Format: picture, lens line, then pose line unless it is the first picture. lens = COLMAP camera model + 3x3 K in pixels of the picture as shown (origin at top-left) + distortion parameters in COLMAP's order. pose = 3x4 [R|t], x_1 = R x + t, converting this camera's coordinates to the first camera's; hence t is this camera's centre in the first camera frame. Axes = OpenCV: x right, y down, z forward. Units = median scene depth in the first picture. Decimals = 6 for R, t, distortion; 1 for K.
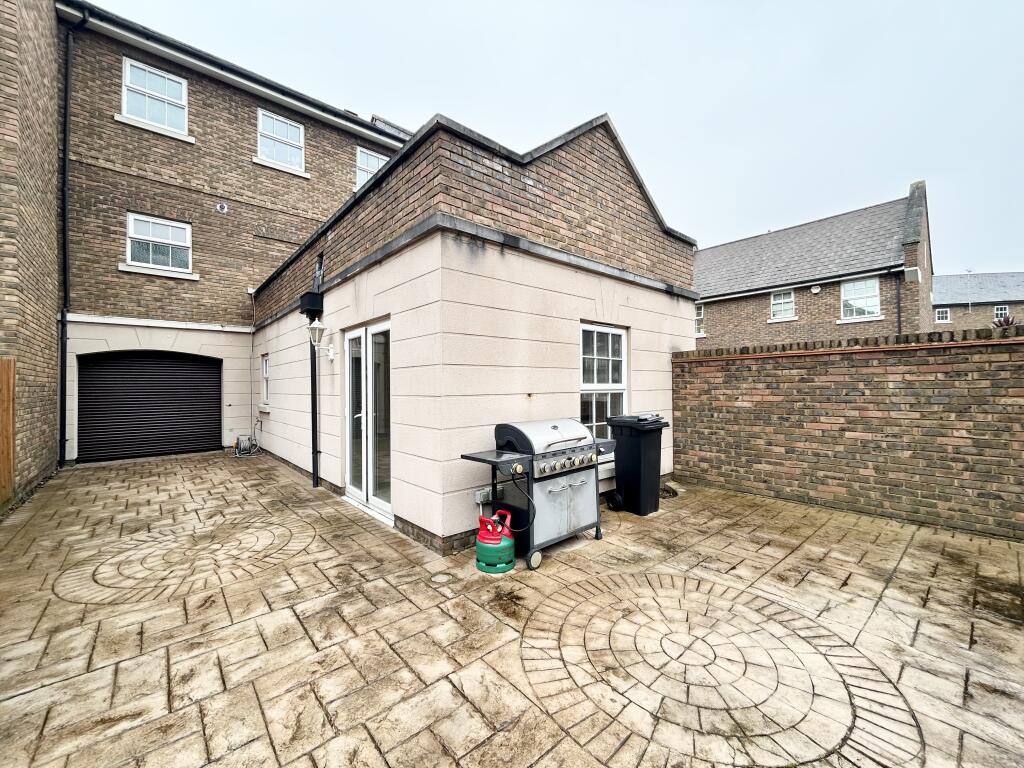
lens RADIAL K [[412.7, 0, 510.8], [0, 412.7, 380.1], [0, 0, 1]] dist [-0.000258, 0.000496]
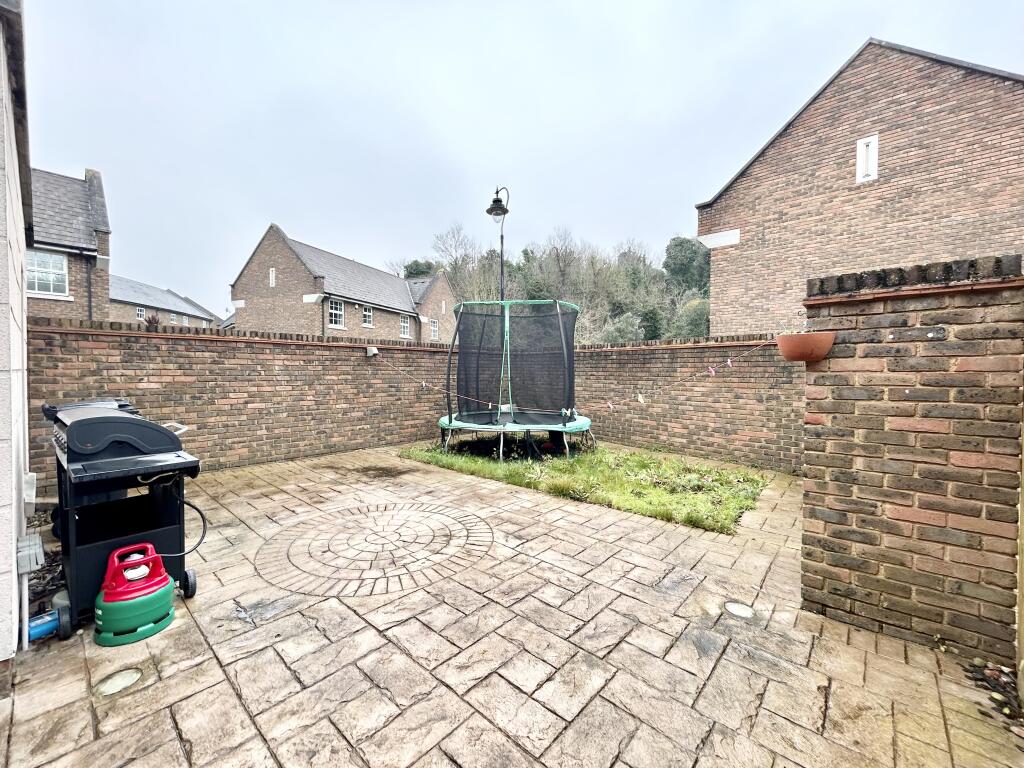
lens RADIAL K [[412.7, 0, 510.8], [0, 412.7, 380.1], [0, 0, 1]] dist [-0.000258, 0.000496]
pose [[-0.131355, -0.009595, 0.991289, -0.572528], [-0.020684, 0.999762, 0.006936, 0.027170], [-0.991120, -0.019593, -0.131522, 0.378633]]
